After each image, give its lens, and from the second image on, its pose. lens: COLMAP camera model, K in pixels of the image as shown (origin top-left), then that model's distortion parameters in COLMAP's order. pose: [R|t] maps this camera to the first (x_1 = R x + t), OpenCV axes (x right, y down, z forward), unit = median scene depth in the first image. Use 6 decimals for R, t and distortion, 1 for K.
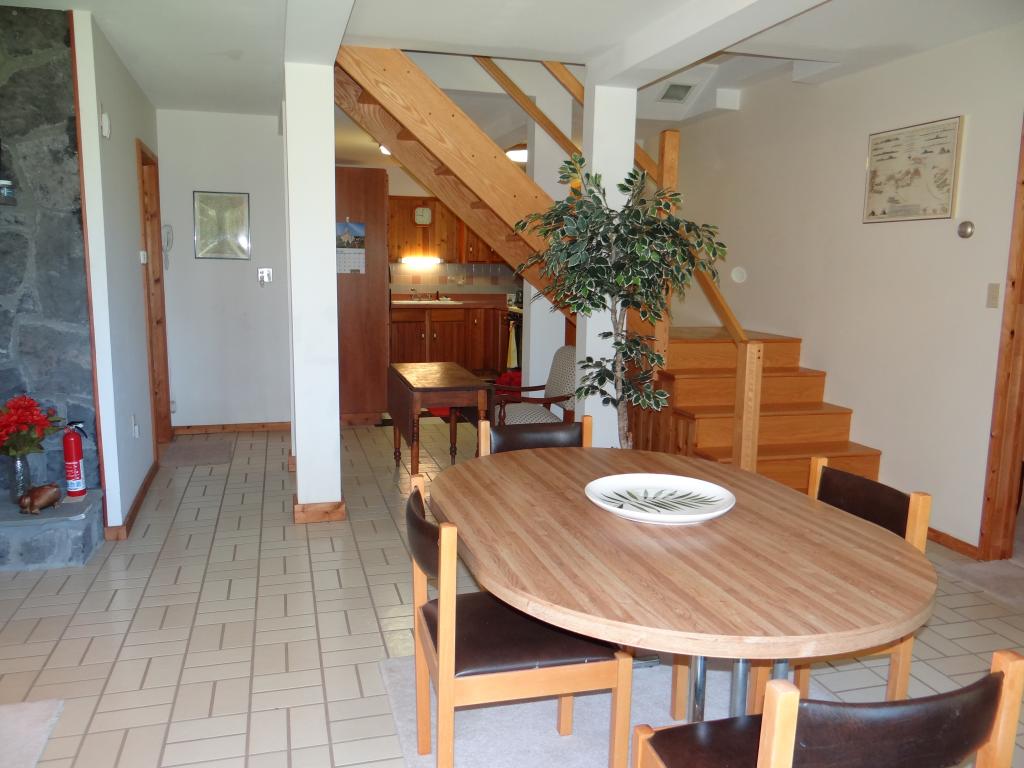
lens RADIAL K [[815.1, 0, 515.6], [0, 815.1, 380.5], [0, 0, 1]] dist [-0.005205, 0.002319]
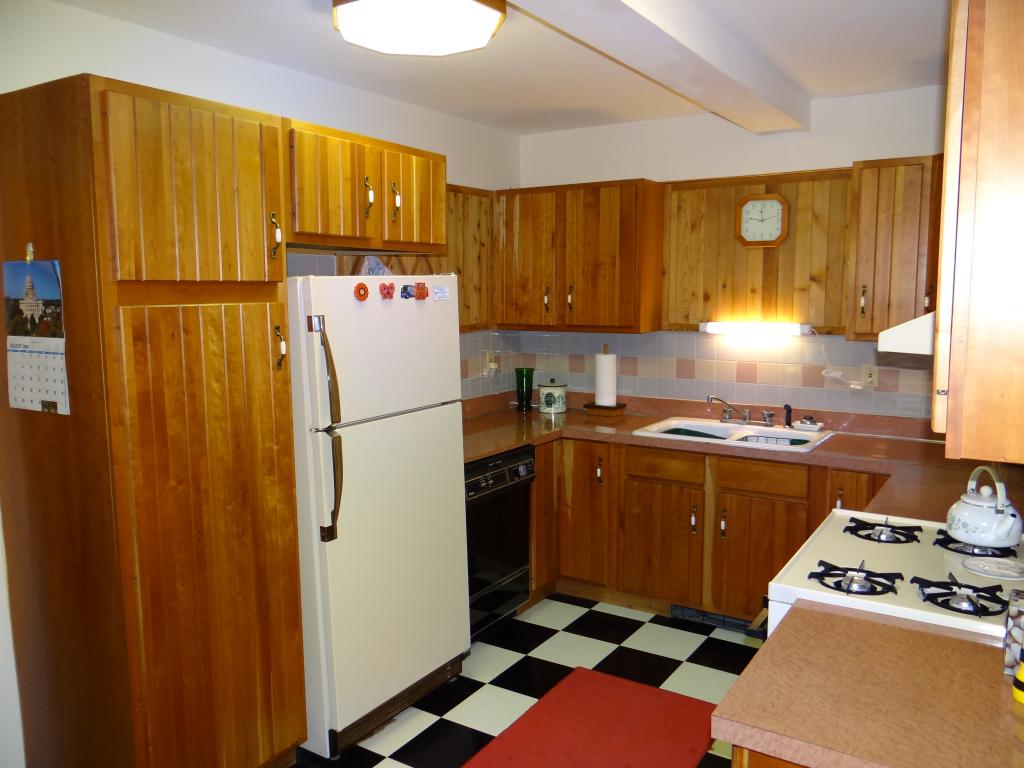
lens RADIAL K [[815.1, 0, 518.5], [0, 815.1, 387.1], [0, 0, 1]] dist [-0.005205, 0.002319]
pose [[0.659494, 0.072112, -0.748243, 0.285494], [-0.090731, 0.995747, 0.015996, -0.273254], [0.746214, 0.057339, 0.663232, 1.537797]]
